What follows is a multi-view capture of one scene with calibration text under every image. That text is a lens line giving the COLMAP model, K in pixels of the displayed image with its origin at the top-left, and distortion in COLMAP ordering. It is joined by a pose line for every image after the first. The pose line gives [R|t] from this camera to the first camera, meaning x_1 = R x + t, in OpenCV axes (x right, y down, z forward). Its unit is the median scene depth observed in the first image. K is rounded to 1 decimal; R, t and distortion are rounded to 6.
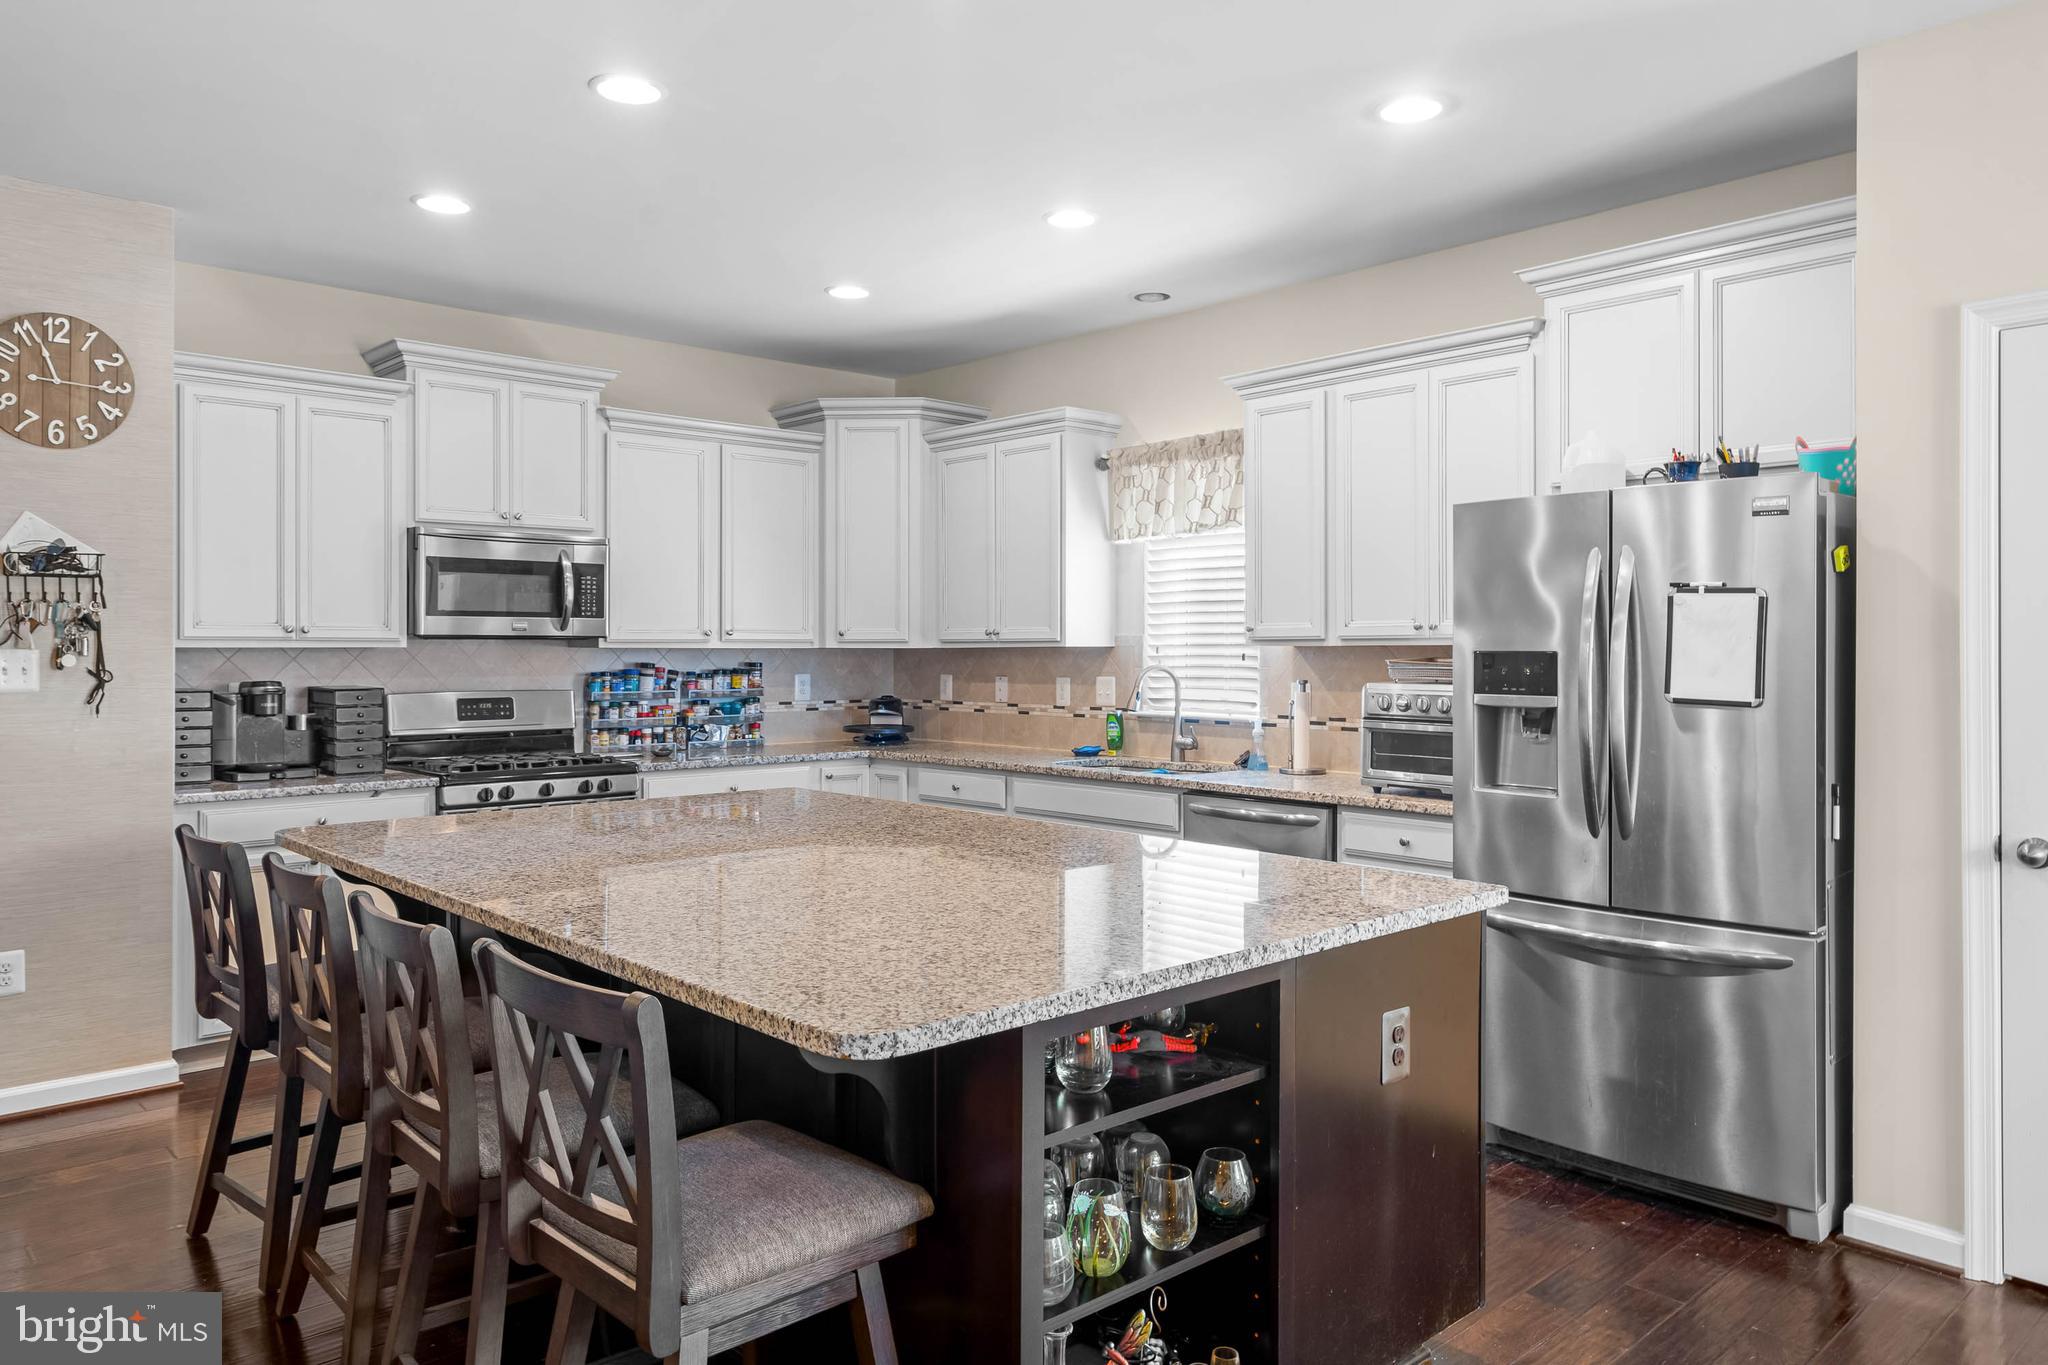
lens RADIAL K [[1382.0, 0, 1023.4], [0, 1382.0, 636.7], [0, 0, 1]] dist [-0.006353, 0.010126]
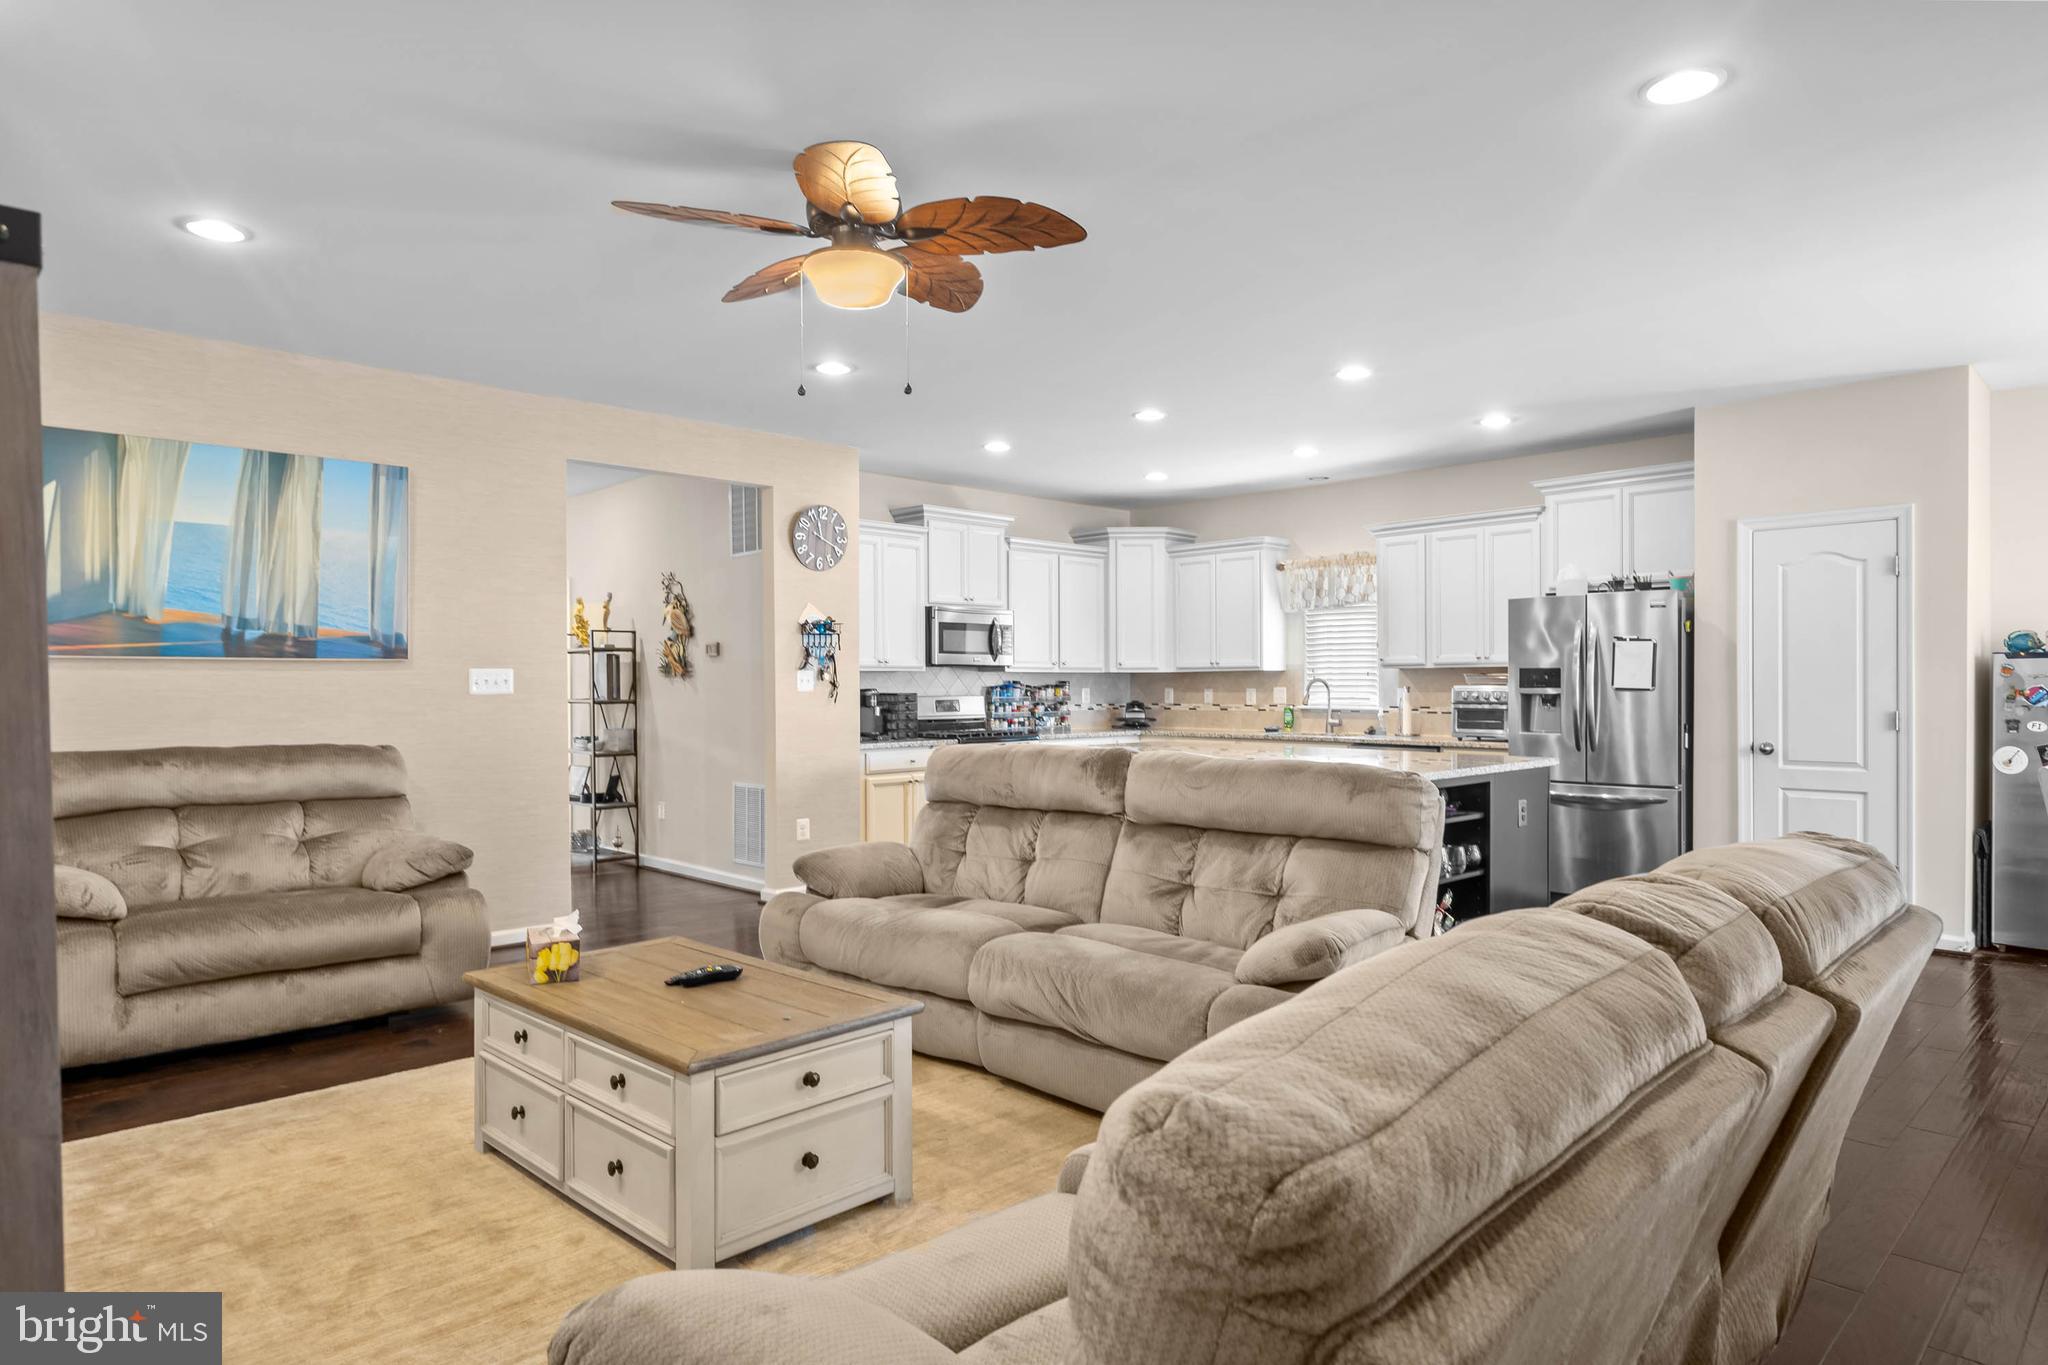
lens RADIAL K [[1212.4, 0, 1031.3], [0, 1212.4, 682.2], [0, 0, 1]] dist [-0.003701, 0.007830]
pose [[0.999347, -0.004203, 0.035896, -0.355524], [0.003931, 0.999963, 0.007657, 0.010484], [-0.035927, -0.007511, 0.999326, -0.607266]]
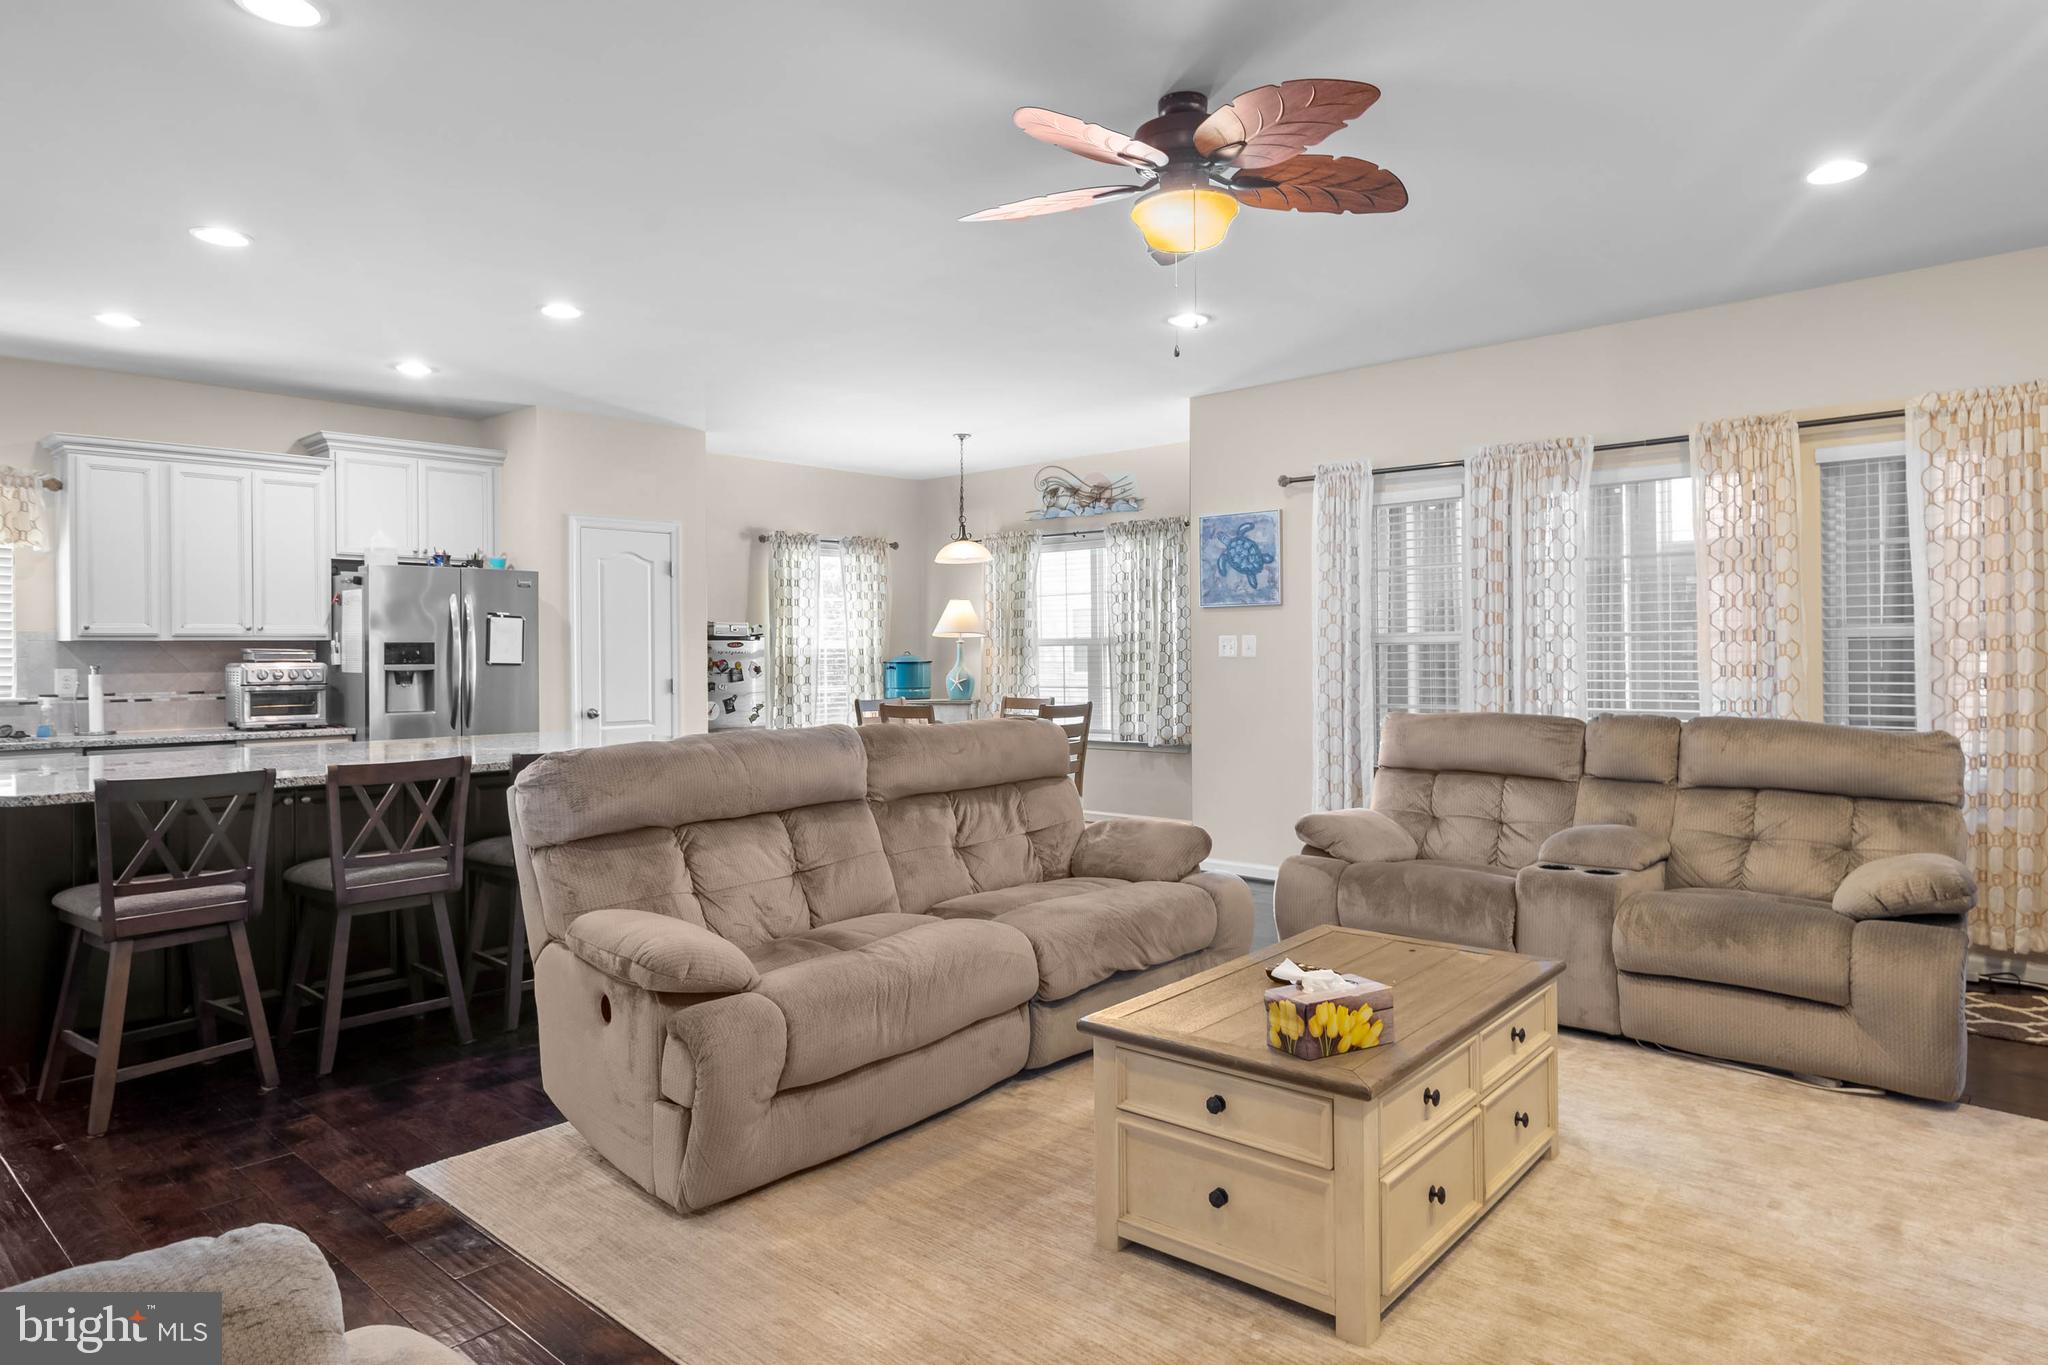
lens RADIAL K [[1212.4, 0, 1025.0], [0, 1212.4, 643.8], [0, 0, 1]] dist [-0.003701, 0.007830]
pose [[-0.100273, 0.007425, 0.994932, -1.037022], [-0.000093, 0.999972, -0.007472, 0.017780], [-0.994960, -0.000842, -0.100270, 0.203042]]
